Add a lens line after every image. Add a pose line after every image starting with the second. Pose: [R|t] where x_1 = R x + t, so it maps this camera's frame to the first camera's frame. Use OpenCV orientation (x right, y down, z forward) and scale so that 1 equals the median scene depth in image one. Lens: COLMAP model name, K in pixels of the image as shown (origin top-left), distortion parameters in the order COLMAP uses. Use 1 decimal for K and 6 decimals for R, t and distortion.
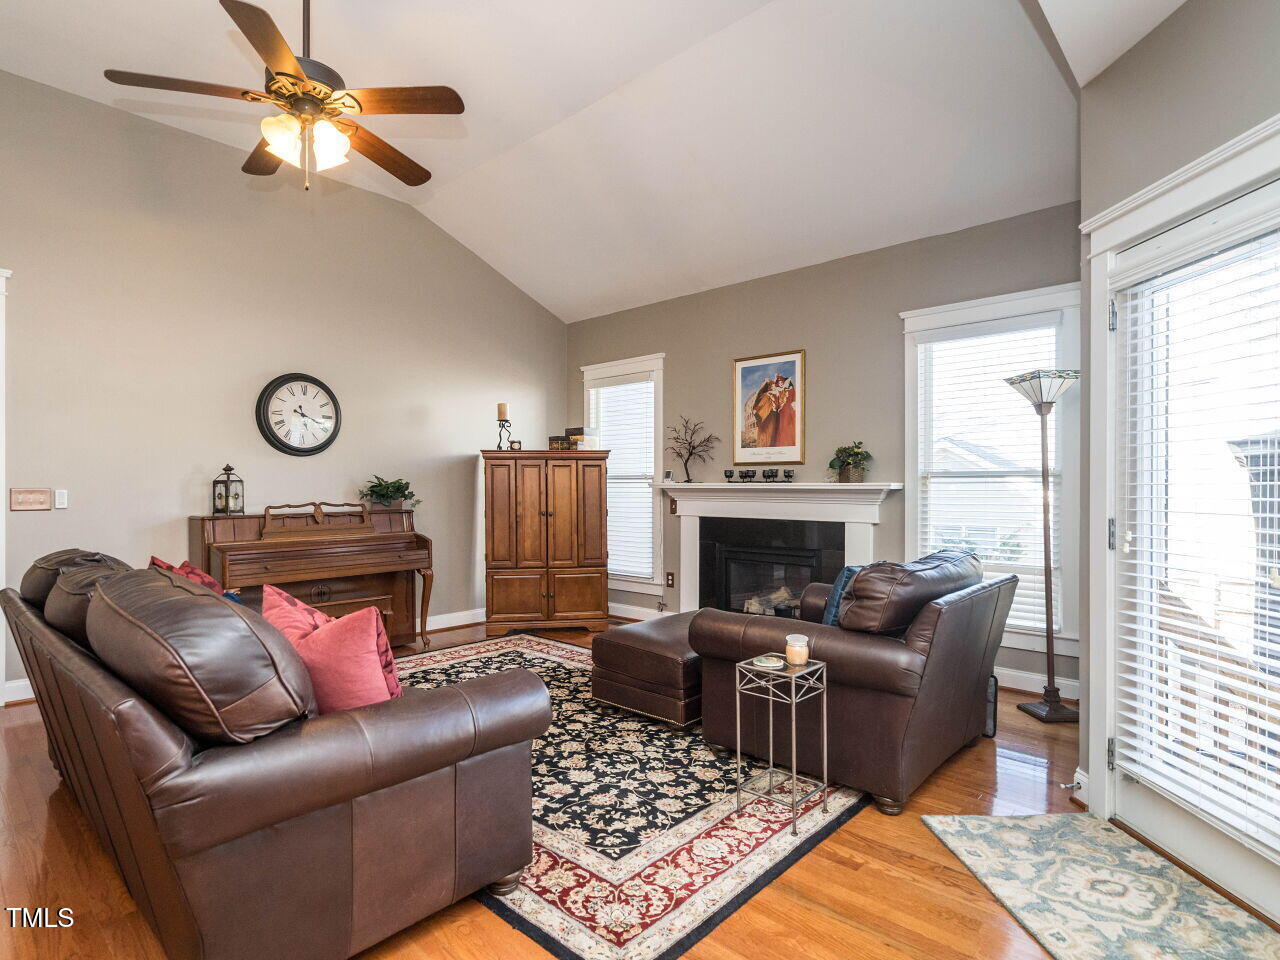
lens RADIAL K [[694.8, 0, 640.0], [0, 694.8, 480.0], [0, 0, 1]] dist [0.002550, 0.000971]
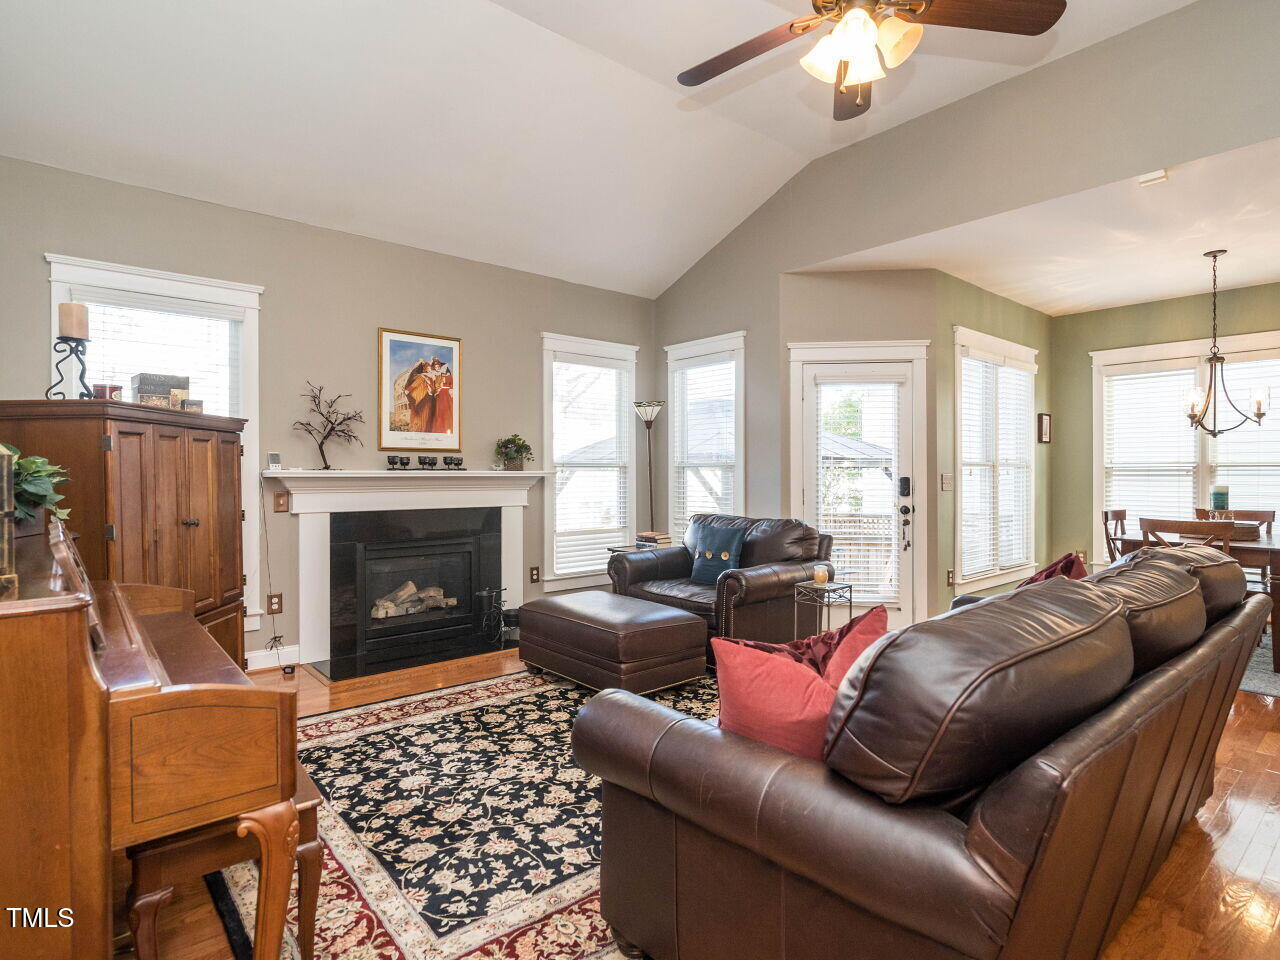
lens RADIAL K [[649.0, 0, 635.5], [0, 649.0, 467.2], [0, 0, 1]] dist [-0.003005, 0.000325]
pose [[0.135648, 0.013624, 0.990663, -0.669267], [0.000642, 0.999904, -0.013839, 0.012356], [-0.990757, 0.002513, 0.135627, 0.625023]]
